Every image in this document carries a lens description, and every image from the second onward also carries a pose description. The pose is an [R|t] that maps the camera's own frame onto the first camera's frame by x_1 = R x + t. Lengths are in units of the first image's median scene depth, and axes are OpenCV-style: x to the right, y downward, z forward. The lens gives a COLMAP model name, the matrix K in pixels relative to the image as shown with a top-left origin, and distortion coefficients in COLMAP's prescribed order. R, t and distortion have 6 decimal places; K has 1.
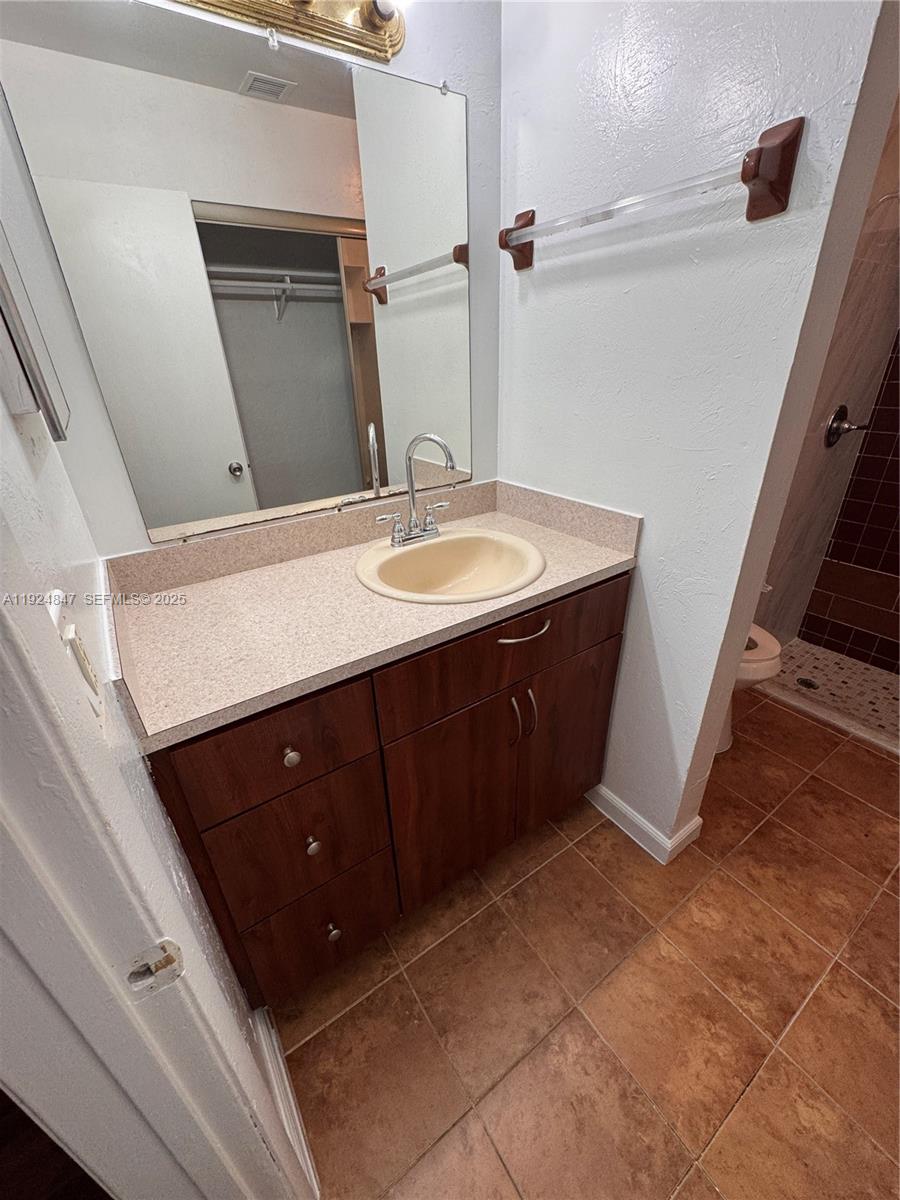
lens RADIAL K [[481.2, 0, 452.6], [0, 481.2, 597.8], [0, 0, 1]] dist [-0.000591, -0.000675]
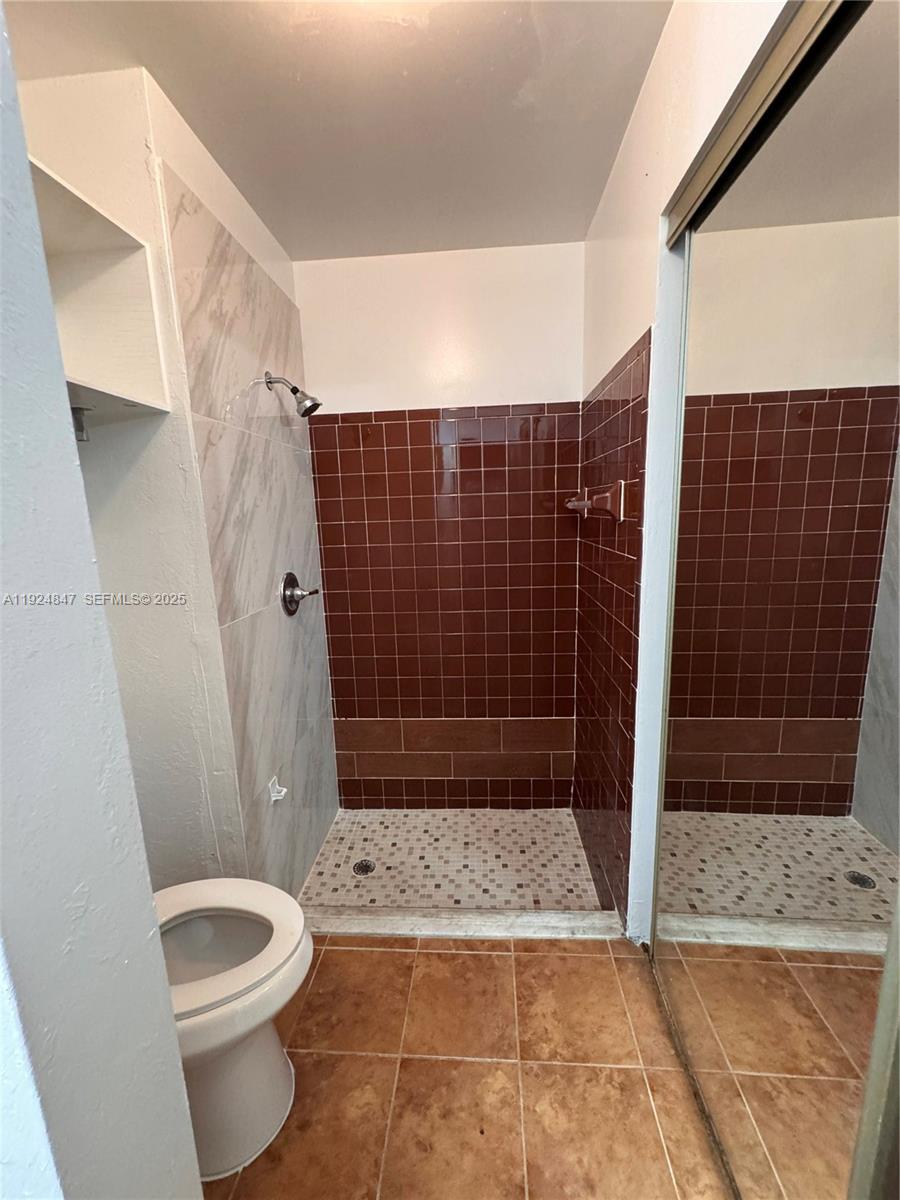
lens RADIAL K [[481.2, 0, 448.3], [0, 481.2, 599.5], [0, 0, 1]] dist [-0.000591, -0.000675]
pose [[0.624679, -0.128359, 0.770260, 0.309585], [0.357268, 0.924084, -0.135751, -0.127567], [-0.694360, 0.359990, 0.623115, 0.247556]]
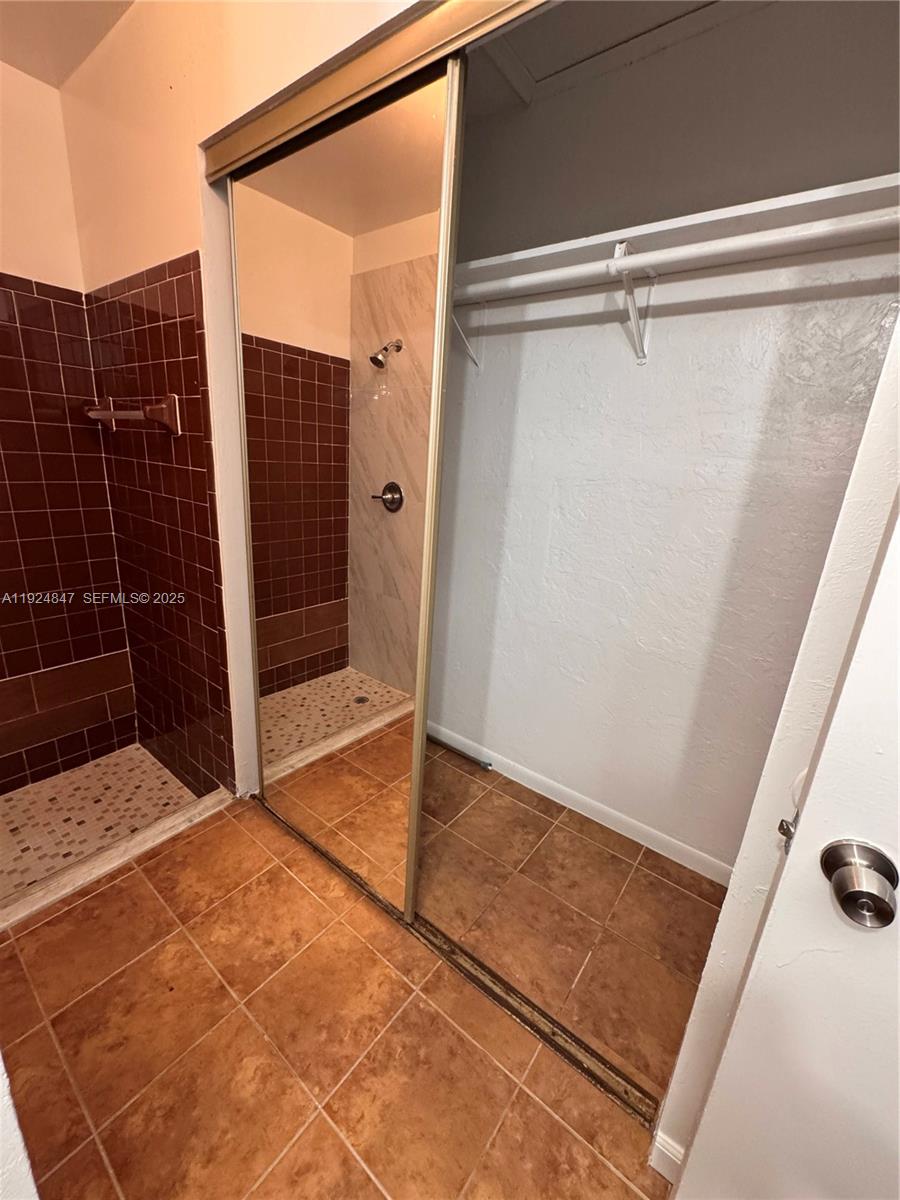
lens RADIAL K [[481.2, 0, 453.1], [0, 481.2, 597.9], [0, 0, 1]] dist [-0.000591, -0.000675]
pose [[-0.311290, -0.254579, 0.915581, 0.126848], [0.372849, 0.853482, 0.364077, -0.138072], [-0.874118, 0.454707, -0.170761, 0.354027]]
